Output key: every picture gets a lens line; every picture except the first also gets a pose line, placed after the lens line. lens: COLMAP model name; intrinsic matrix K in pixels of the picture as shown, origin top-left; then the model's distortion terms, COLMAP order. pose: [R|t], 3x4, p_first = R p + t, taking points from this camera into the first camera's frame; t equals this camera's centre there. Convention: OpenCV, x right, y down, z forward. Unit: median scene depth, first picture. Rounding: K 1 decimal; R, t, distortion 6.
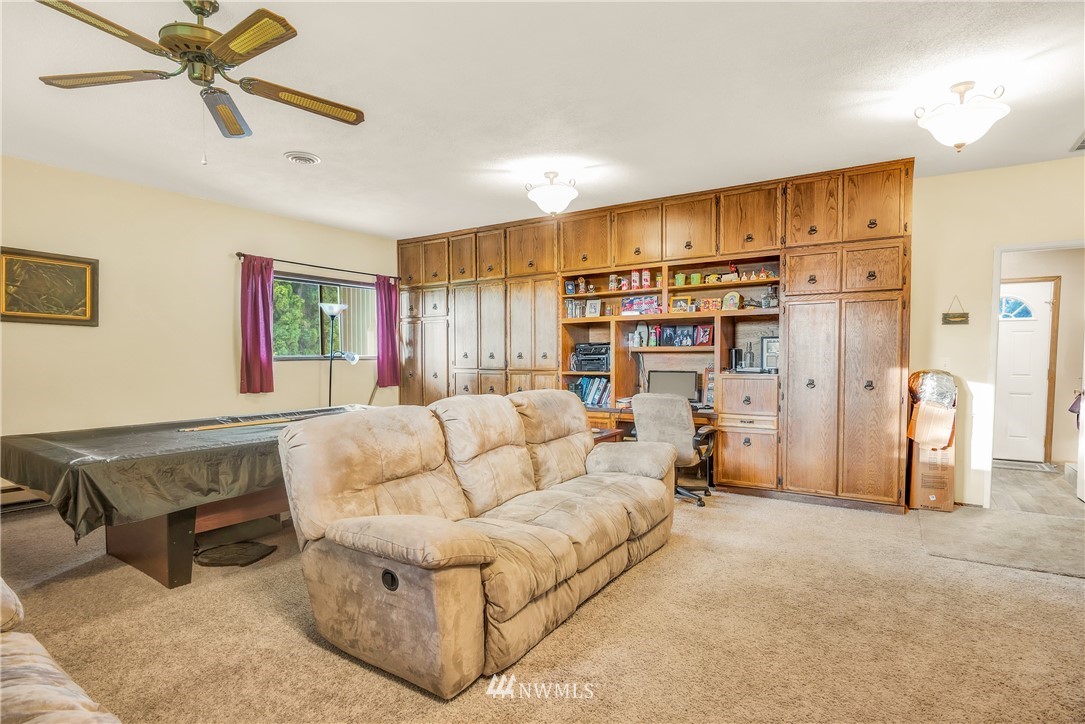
lens RADIAL K [[551.8, 0, 540.5], [0, 551.8, 380.4], [0, 0, 1]] dist [-0.022795, -0.000186]
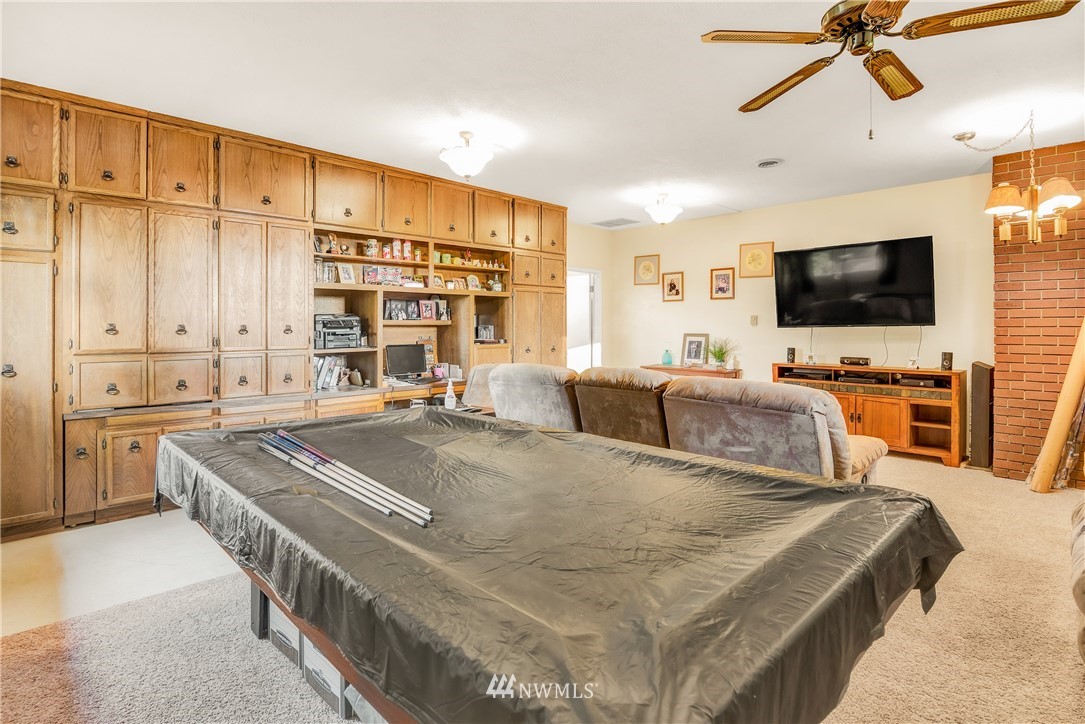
lens RADIAL K [[554.2, 0, 537.6], [0, 554.2, 345.3], [0, 0, 1]] dist [-0.022033, 0.000429]
pose [[0.202078, -0.032454, 0.978832, -0.687231], [0.039731, 0.998900, 0.024917, -0.031629], [-0.978563, 0.033855, 0.203145, 0.556988]]
